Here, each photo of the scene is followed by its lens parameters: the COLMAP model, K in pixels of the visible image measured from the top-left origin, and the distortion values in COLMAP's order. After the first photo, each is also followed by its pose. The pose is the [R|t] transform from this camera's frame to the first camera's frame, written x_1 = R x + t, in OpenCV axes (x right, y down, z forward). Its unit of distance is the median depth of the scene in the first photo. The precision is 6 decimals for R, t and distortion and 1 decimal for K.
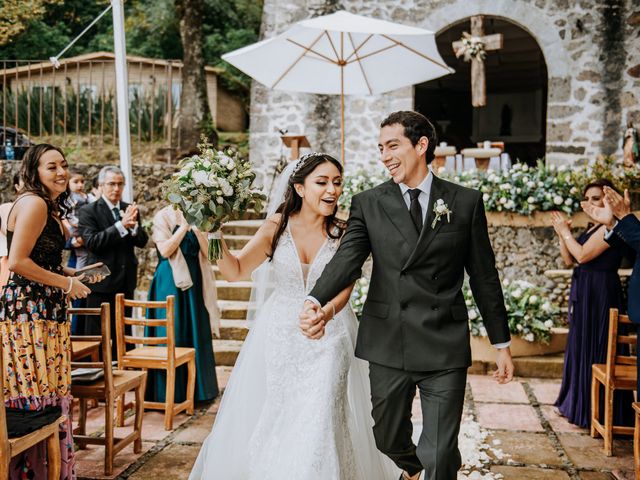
lens RADIAL K [[694.1, 0, 320.0], [0, 694.1, 240.0], [0, 0, 1]] dist [0.028170, 0.008732]
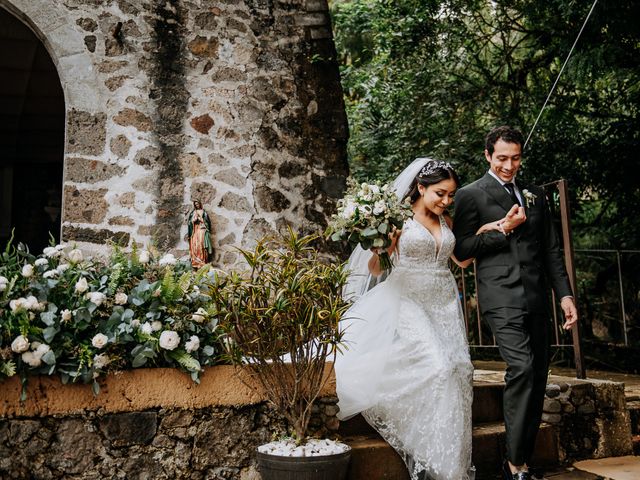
lens RADIAL K [[694.1, 0, 320.0], [0, 694.1, 240.0], [0, 0, 1]] dist [0.028170, 0.008732]
pose [[0.725102, 0.068817, 0.685194, 0.096074], [0.040215, 0.989065, -0.141893, -0.038912], [-0.687466, 0.130442, 0.714406, 0.474636]]
